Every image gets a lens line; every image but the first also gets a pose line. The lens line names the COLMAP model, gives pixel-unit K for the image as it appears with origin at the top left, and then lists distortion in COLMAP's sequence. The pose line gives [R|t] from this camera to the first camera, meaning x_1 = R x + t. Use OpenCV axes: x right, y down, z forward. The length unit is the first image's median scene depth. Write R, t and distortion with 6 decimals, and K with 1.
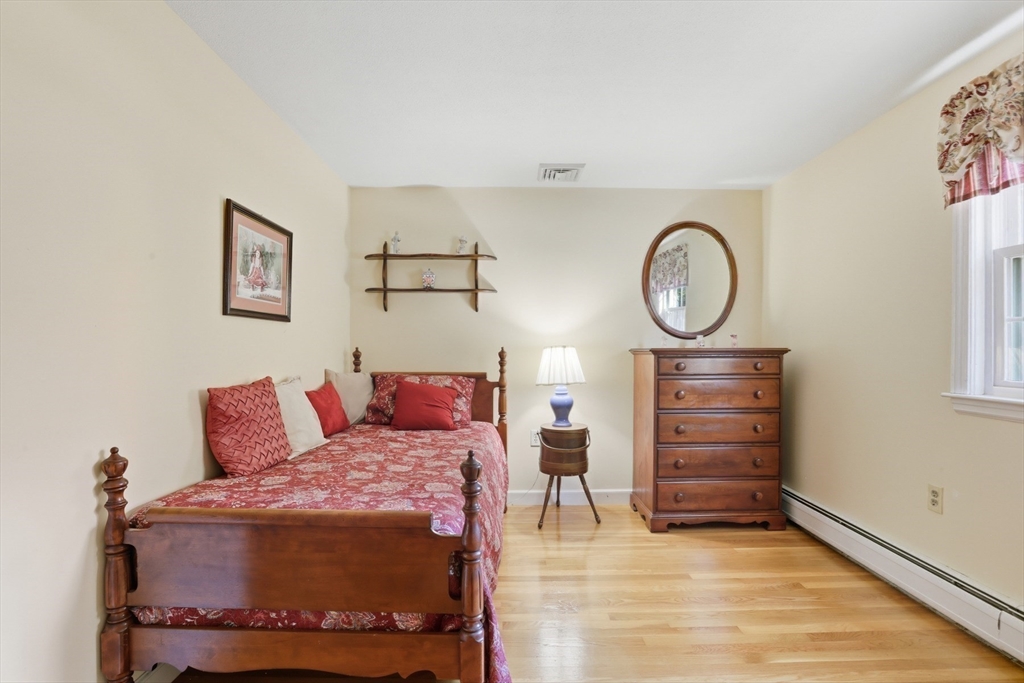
lens RADIAL K [[476.1, 0, 508.7], [0, 476.1, 341.3], [0, 0, 1]] dist [-0.055786, 0.012708]
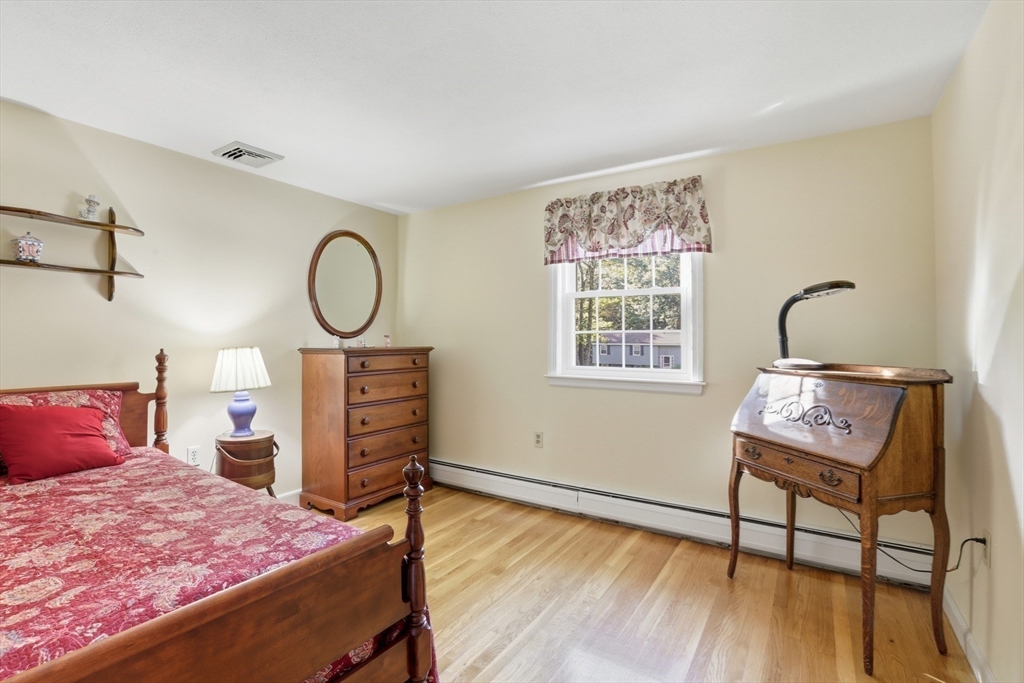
lens RADIAL K [[476.1, 0, 508.1], [0, 476.1, 315.6], [0, 0, 1]] dist [-0.055786, 0.012708]
pose [[0.542254, 0.040311, 0.839247, -0.399667], [-0.010838, 0.999101, -0.040986, -0.020229], [-0.840145, 0.013129, 0.542203, 0.107966]]
